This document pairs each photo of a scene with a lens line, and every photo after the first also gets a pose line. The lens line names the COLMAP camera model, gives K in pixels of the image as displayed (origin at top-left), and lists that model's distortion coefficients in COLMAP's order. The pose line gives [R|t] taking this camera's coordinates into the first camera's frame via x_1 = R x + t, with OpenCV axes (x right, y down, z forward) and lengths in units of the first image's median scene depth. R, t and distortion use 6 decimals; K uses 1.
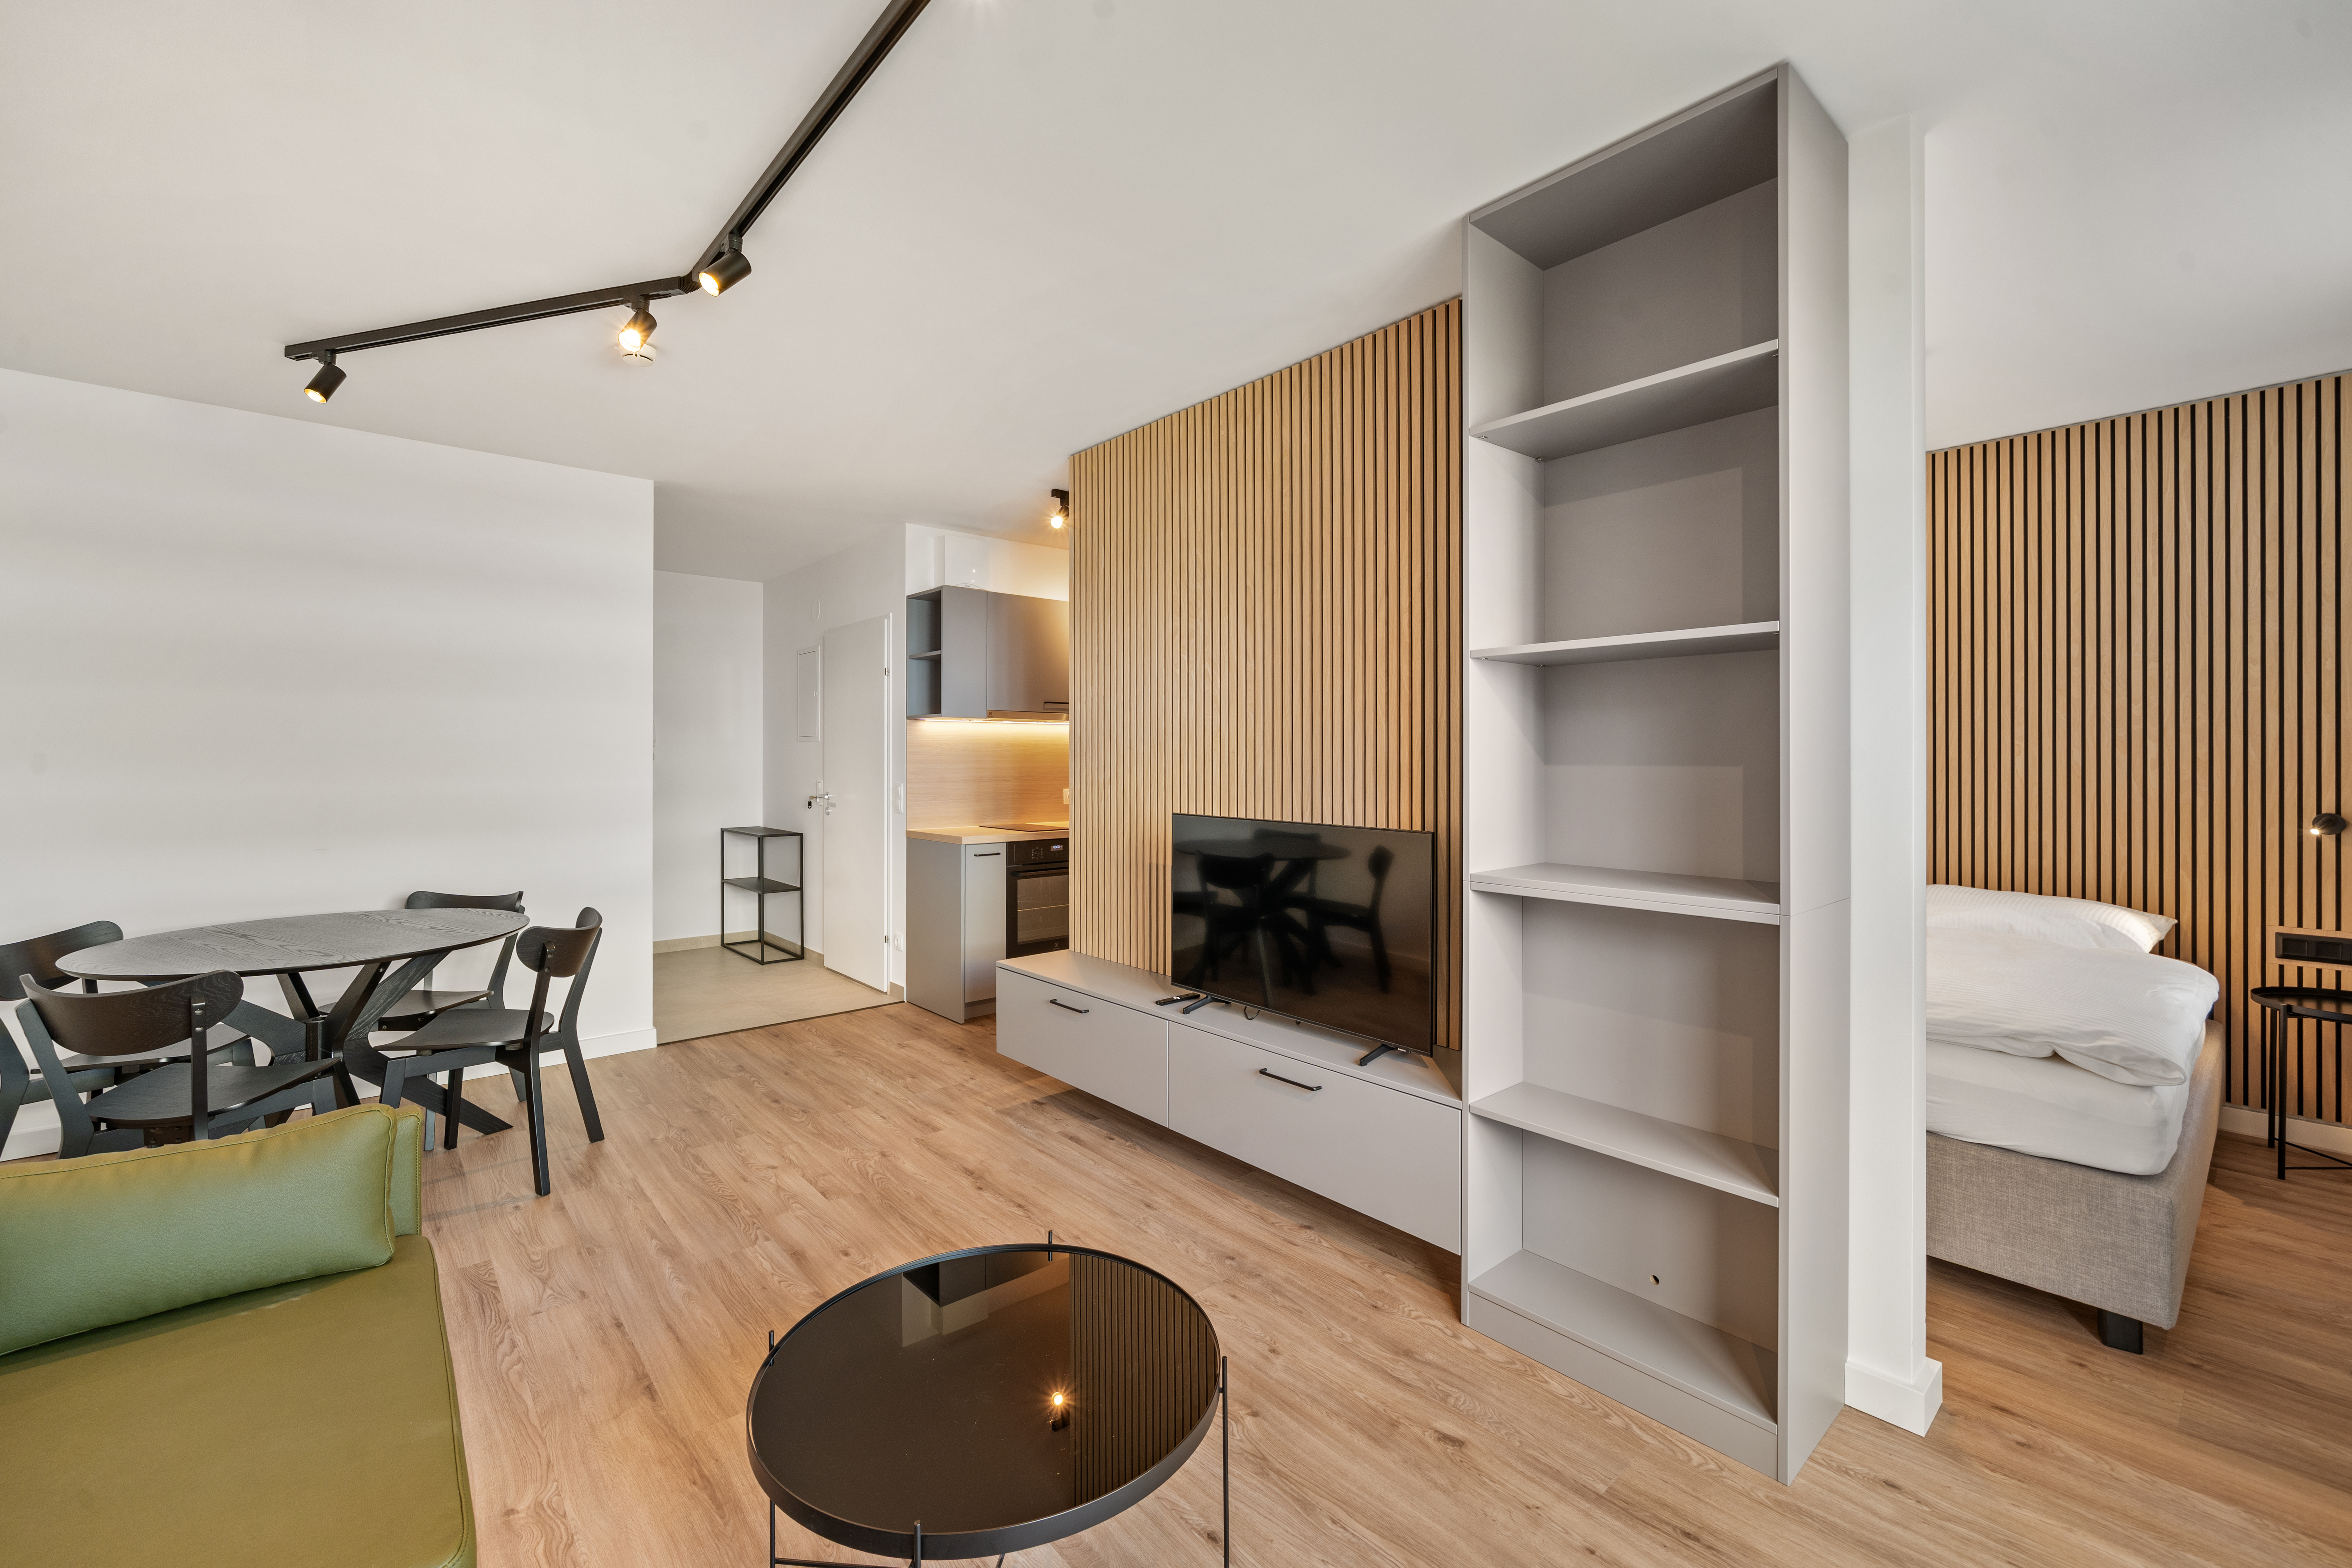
lens RADIAL K [[928.6, 0, 1181.6], [0, 928.6, 772.0], [0, 0, 1]] dist [-0.003034, 0.000150]
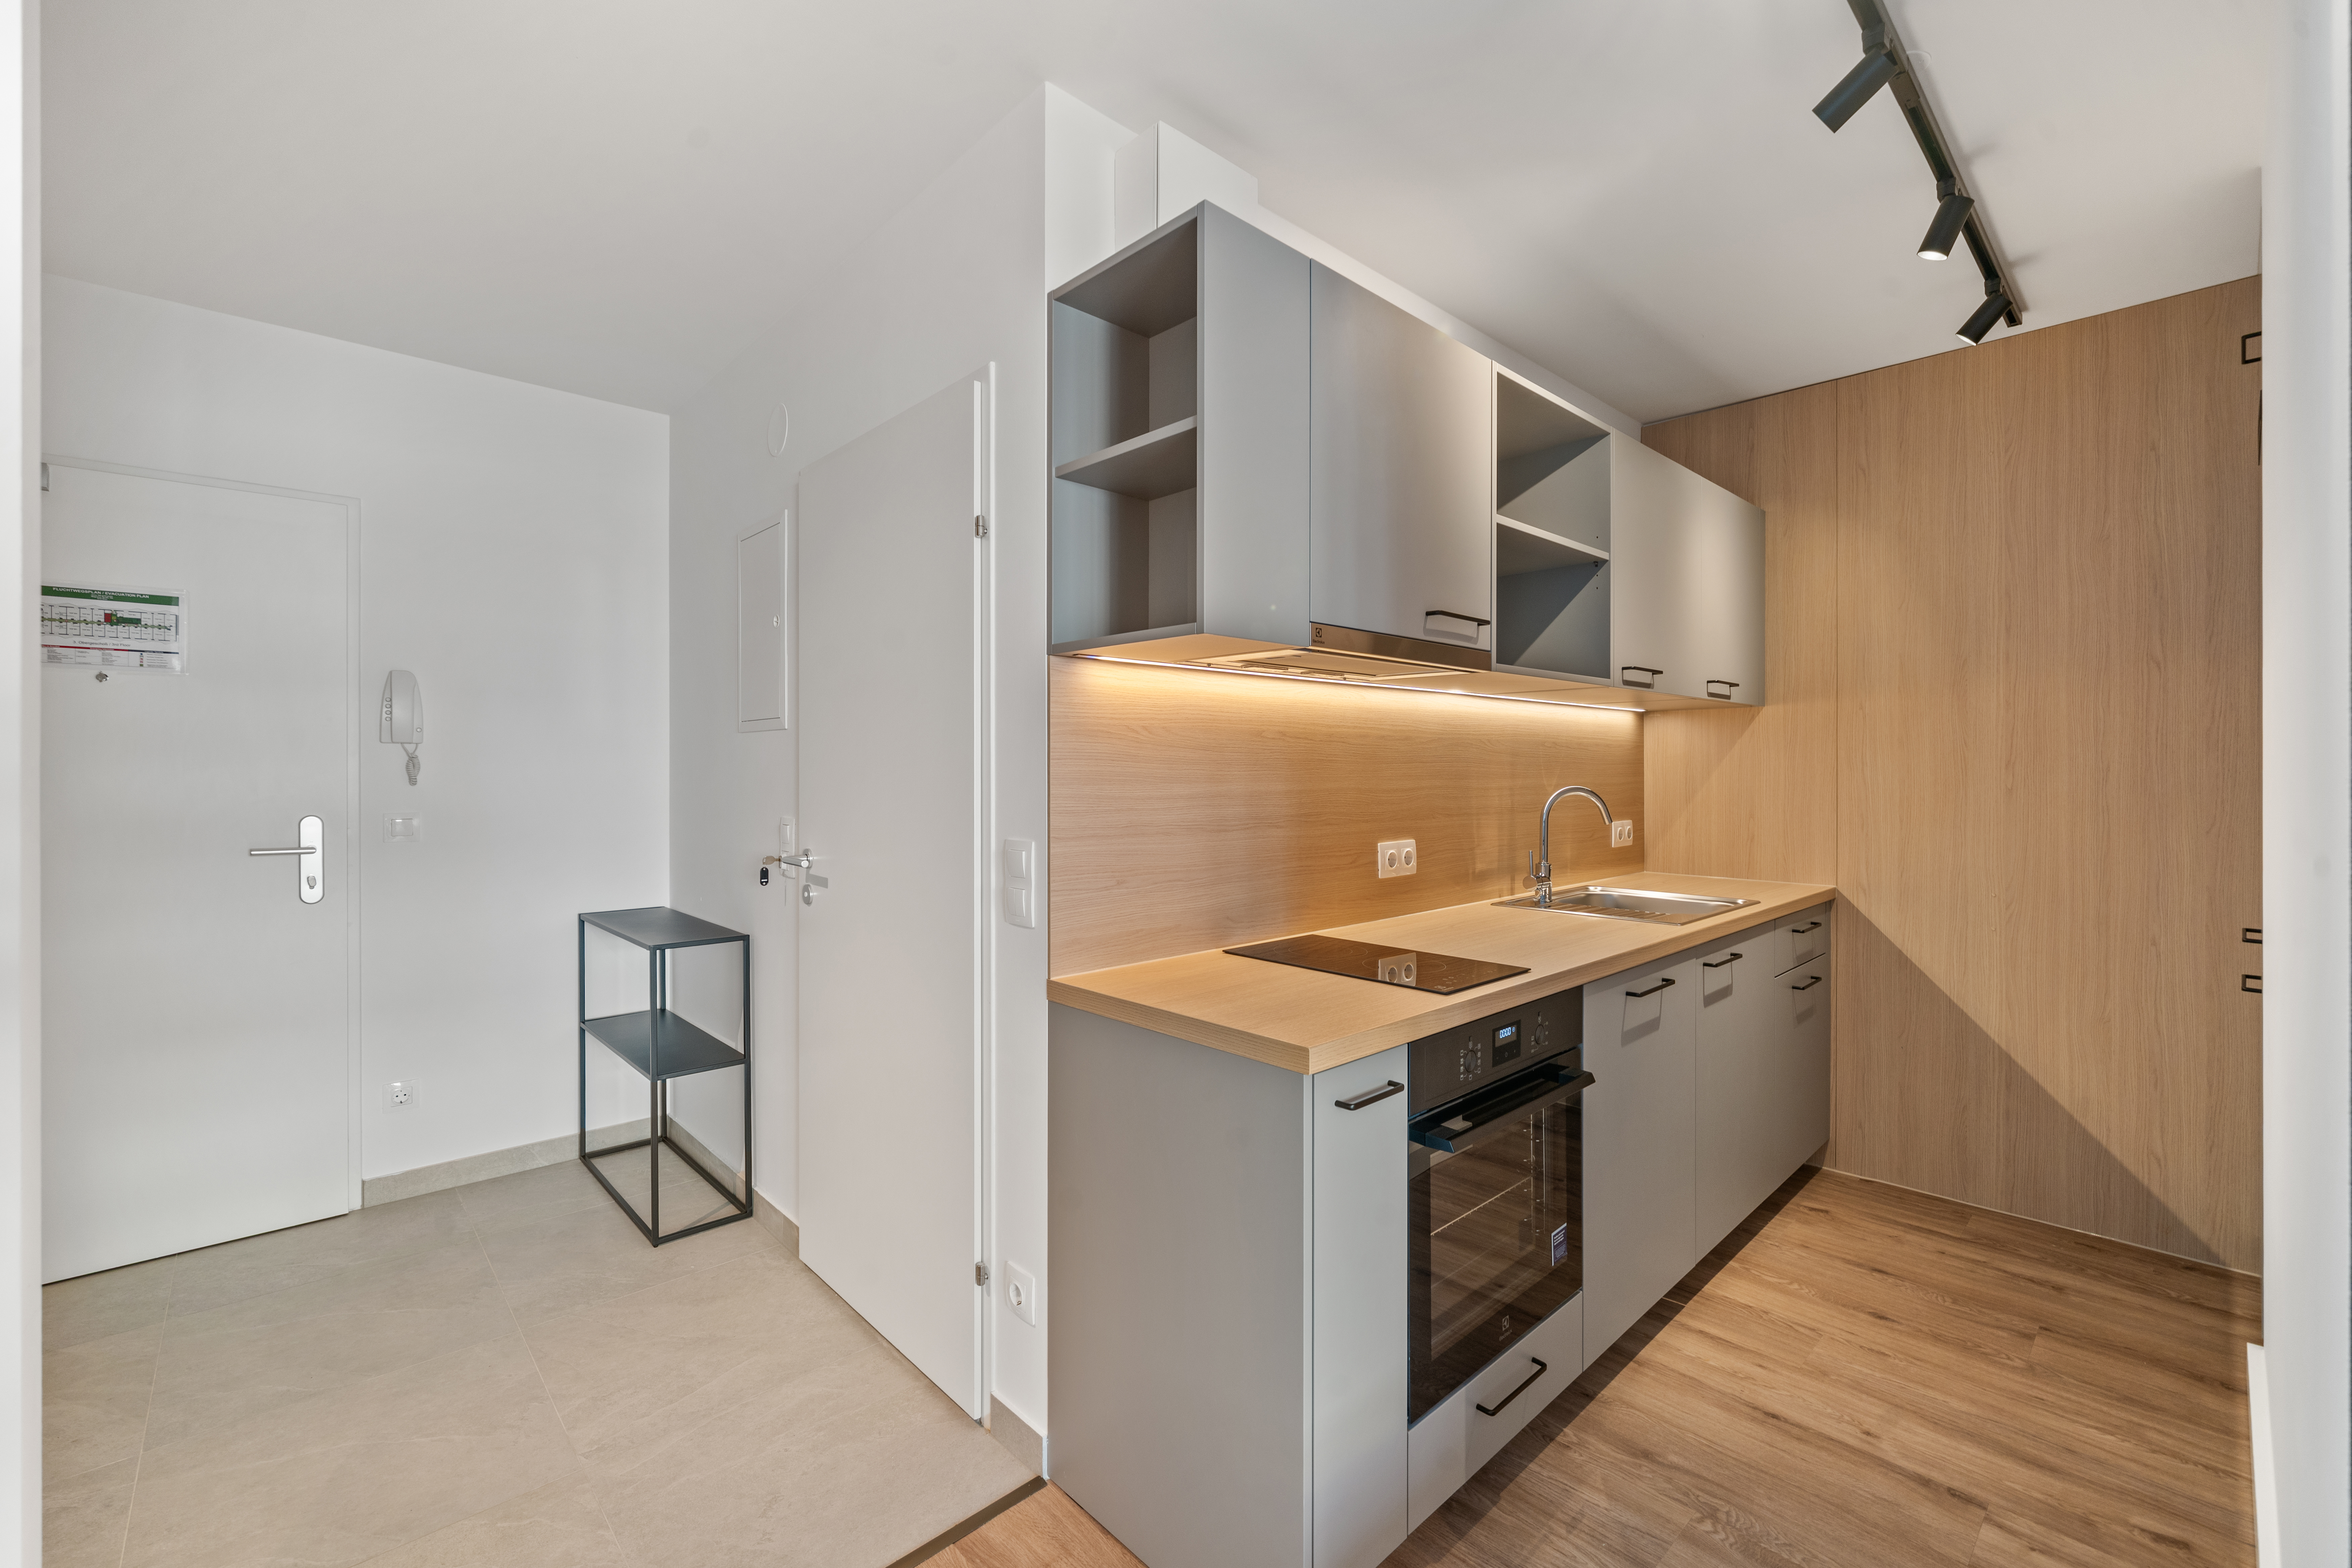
lens RADIAL K [[928.6, 0, 1175.6], [0, 928.6, 784.9], [0, 0, 1]] dist [-0.003034, 0.000150]
pose [[0.999509, 0.001386, 0.031310, -0.744934], [-0.001445, 0.999997, 0.001868, -0.026907], [-0.031308, -0.001912, 0.999508, 1.876866]]
